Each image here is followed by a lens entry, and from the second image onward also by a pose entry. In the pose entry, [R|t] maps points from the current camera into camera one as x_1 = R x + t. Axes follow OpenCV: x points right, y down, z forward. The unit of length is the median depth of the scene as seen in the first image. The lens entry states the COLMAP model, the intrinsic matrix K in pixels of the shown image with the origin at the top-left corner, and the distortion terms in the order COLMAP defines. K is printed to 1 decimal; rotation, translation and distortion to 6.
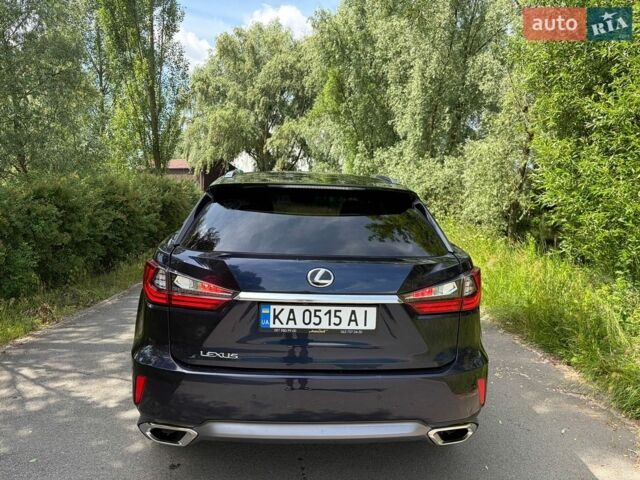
lens RADIAL K [[486.3, 0, 322.0], [0, 486.3, 242.5], [0, 0, 1]] dist [0.043529, -0.051231]
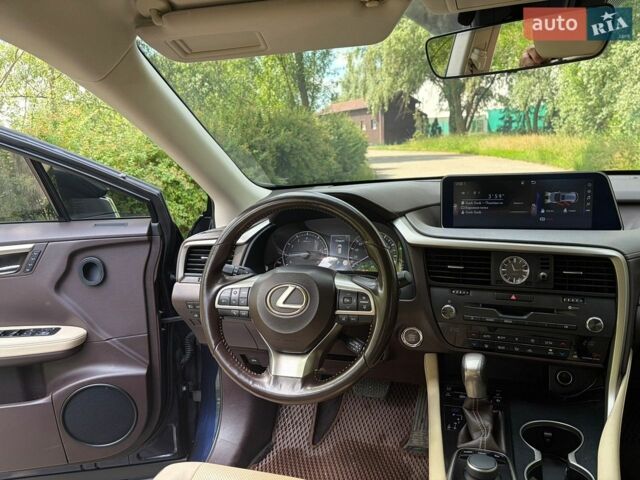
lens RADIAL K [[486.3, 0, 322.2], [0, 486.3, 238.3], [0, 0, 1]] dist [0.043529, -0.051231]
pose [[0.924508, -0.010537, -0.381016, -0.010870], [0.053263, 0.993381, 0.101766, -0.013149], [0.377422, -0.114378, 0.918951, 0.217501]]
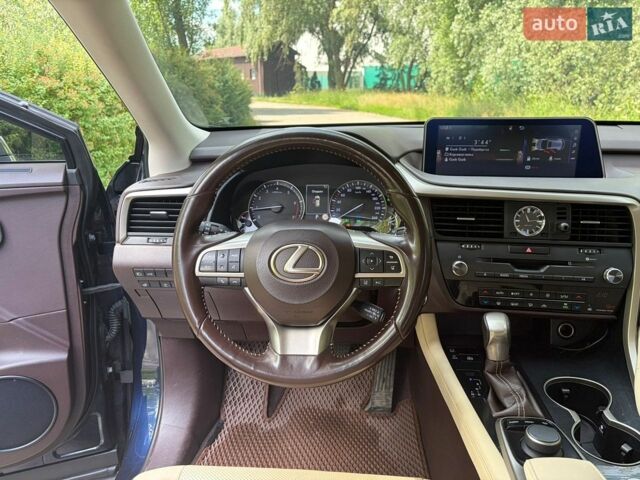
lens RADIAL K [[486.3, 0, 322.2], [0, 486.3, 238.5], [0, 0, 1]] dist [0.043529, -0.051231]
pose [[0.989710, -0.000346, -0.143090, -0.024265], [0.029716, 0.978693, 0.203169, -0.012156], [0.139971, -0.205330, 0.968632, 0.222567]]
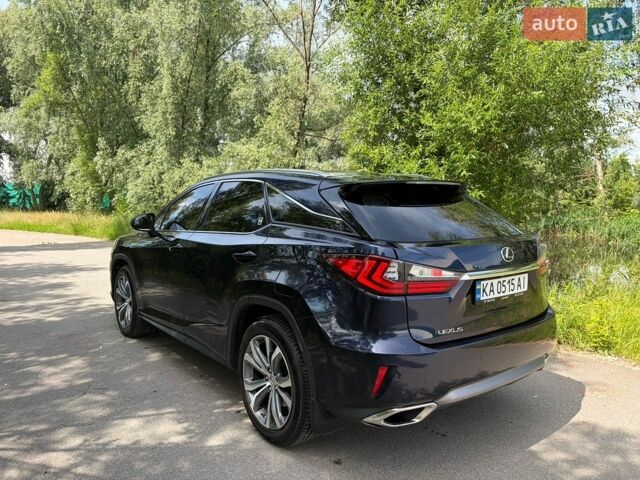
lens RADIAL K [[486.3, 0, 319.4], [0, 486.3, 239.4], [0, 0, 1]] dist [0.043529, -0.051231]
pose [[0.827281, -0.079358, 0.556155, -0.120734], [0.082808, 0.996384, 0.018998, -0.003366], [-0.555652, 0.030338, 0.830861, 0.023636]]
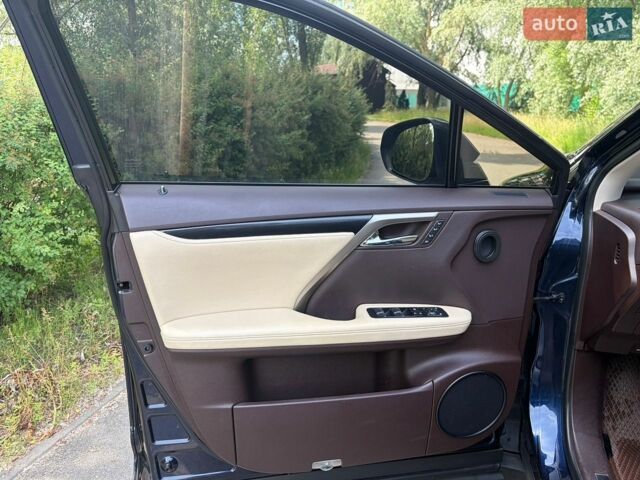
lens RADIAL K [[486.3, 0, 317.6], [0, 486.3, 239.1], [0, 0, 1]] dist [0.043529, -0.051231]
pose [[0.955750, 0.052491, -0.289461, -0.068586], [-0.002396, 0.985309, 0.170766, -0.014279], [0.294172, -0.162516, 0.941834, 0.205490]]
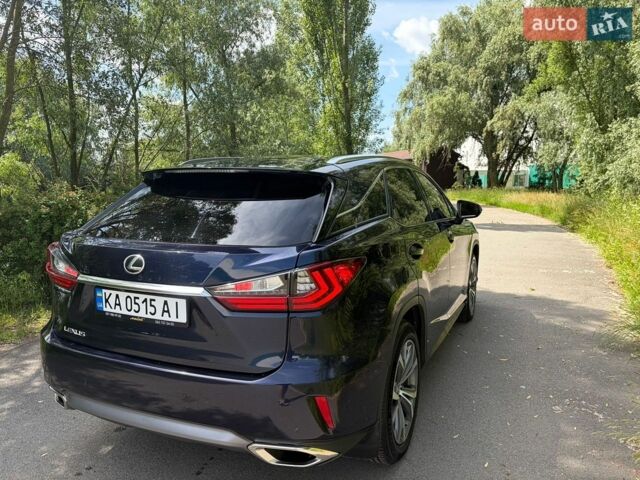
lens RADIAL K [[486.3, 0, 315.5], [0, 486.3, 244.7], [0, 0, 1]] dist [0.043529, -0.051231]
pose [[0.877478, 0.027464, -0.478830, 0.085845], [-0.015410, 0.999458, 0.029086, -0.000196], [0.479369, -0.018143, 0.877426, 0.034050]]
